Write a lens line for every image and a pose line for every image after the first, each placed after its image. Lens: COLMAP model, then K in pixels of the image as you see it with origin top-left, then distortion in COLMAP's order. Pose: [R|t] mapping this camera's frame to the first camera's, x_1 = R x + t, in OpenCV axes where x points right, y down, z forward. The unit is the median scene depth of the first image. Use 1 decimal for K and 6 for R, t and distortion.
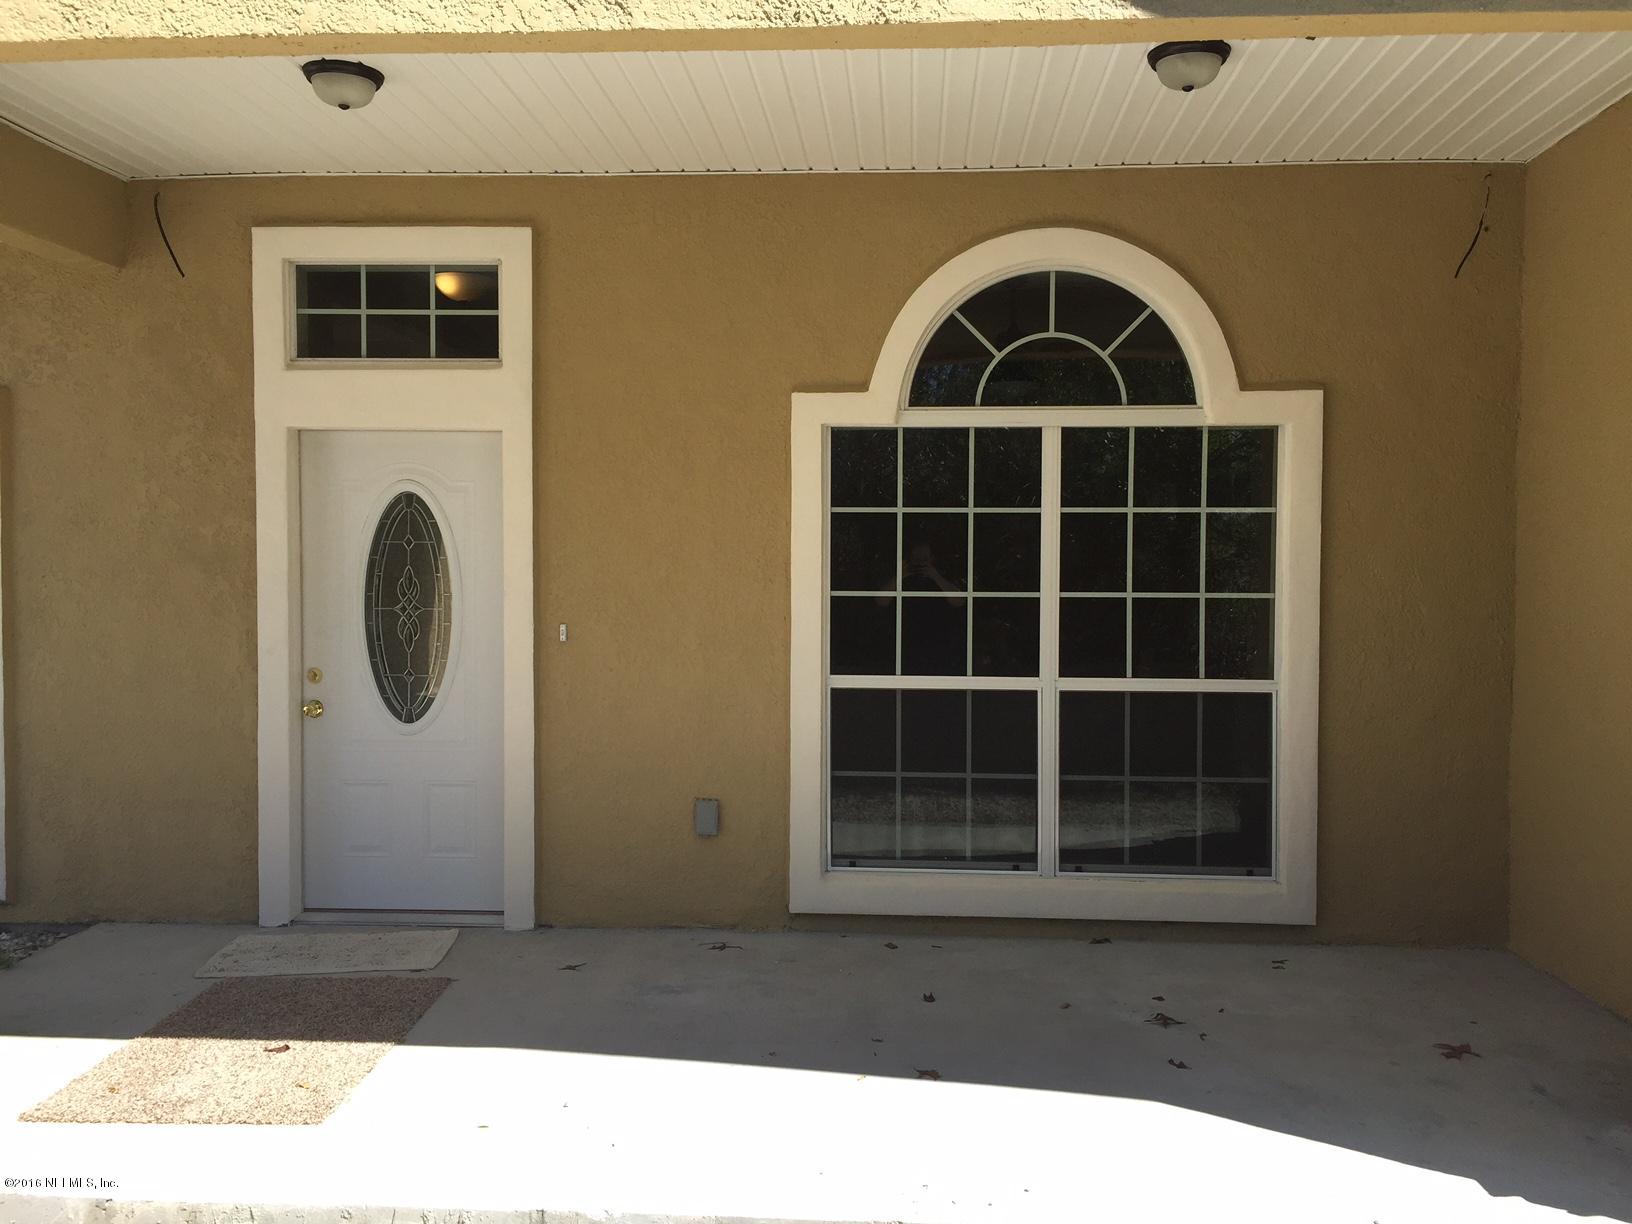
lens RADIAL K [[1291.4, 0, 822.3], [0, 1291.4, 586.3], [0, 0, 1]] dist [0.010932, 0.002352]
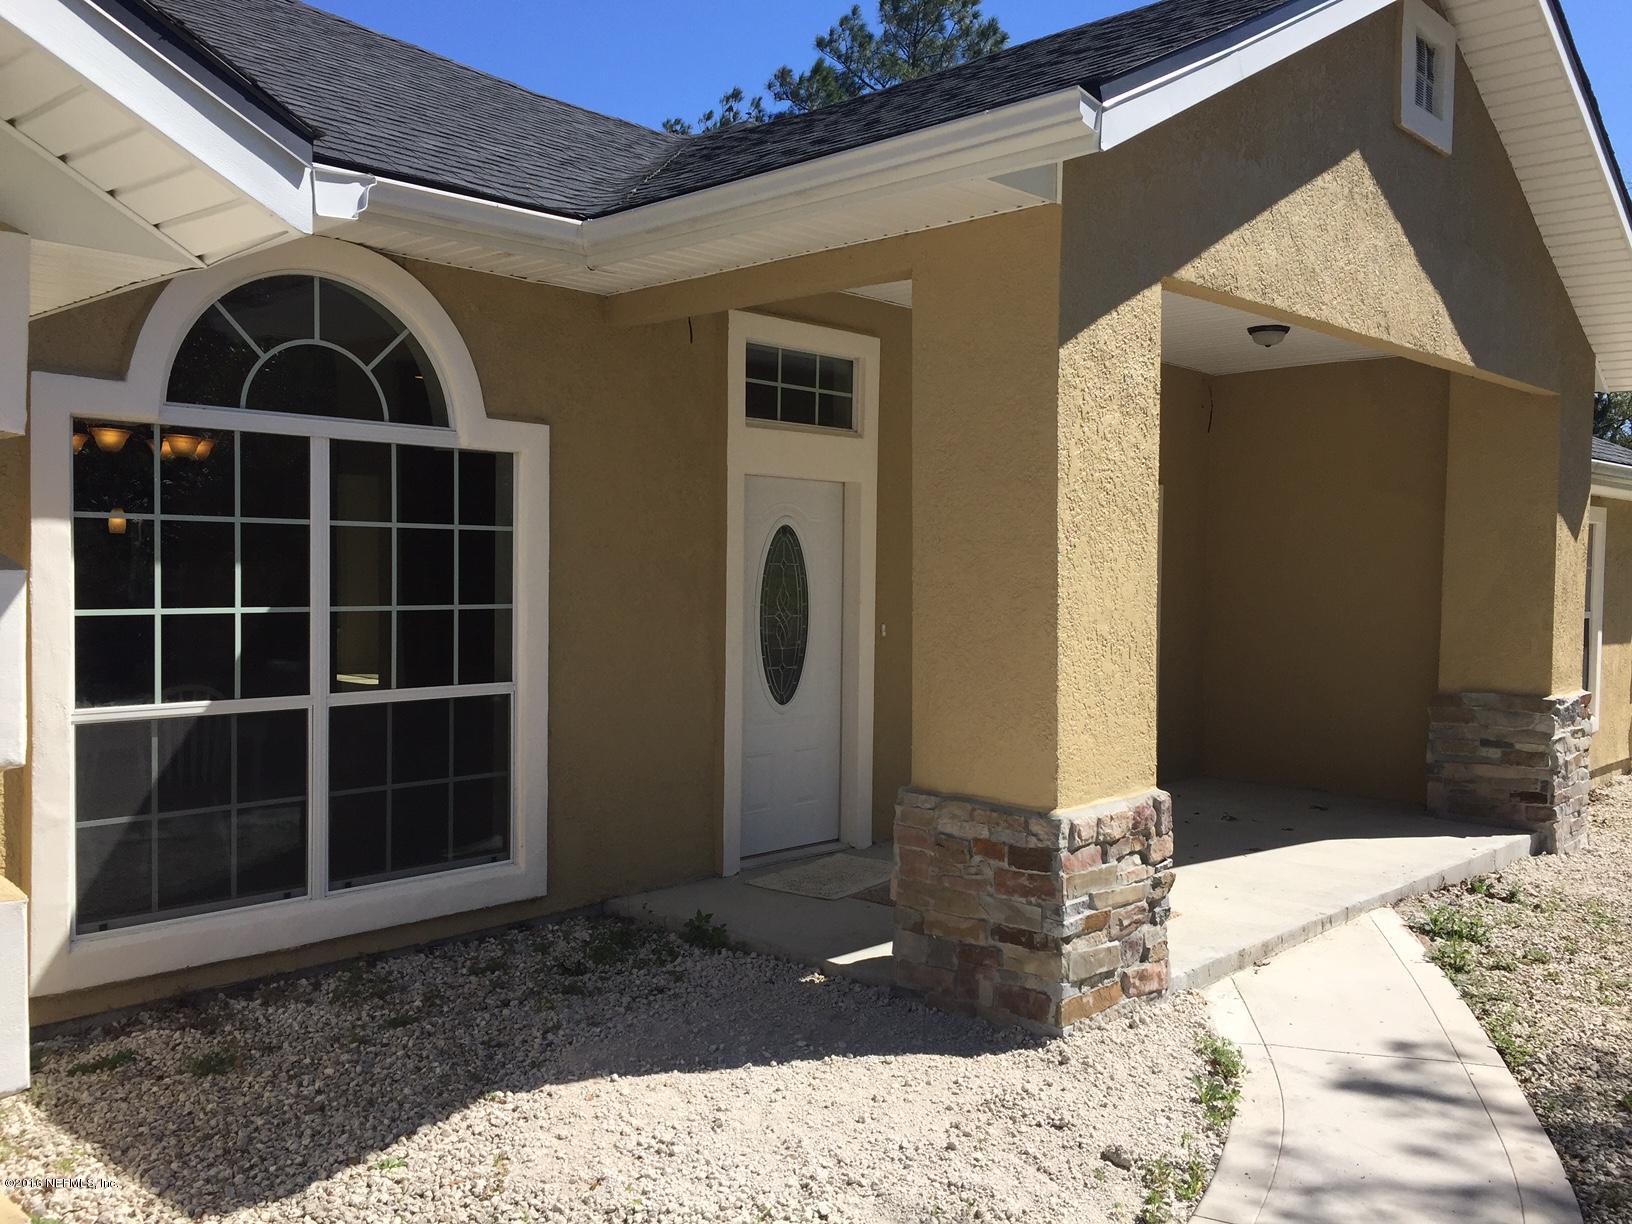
lens RADIAL K [[1392.5, 0, 827.0], [0, 1392.5, 607.4], [0, 0, 1]] dist [0.088710, -0.125002]
pose [[0.644832, -0.017266, 0.764130, -0.391085], [0.012922, 0.999848, 0.011688, -0.002106], [-0.764215, 0.002338, 0.644957, 0.021180]]
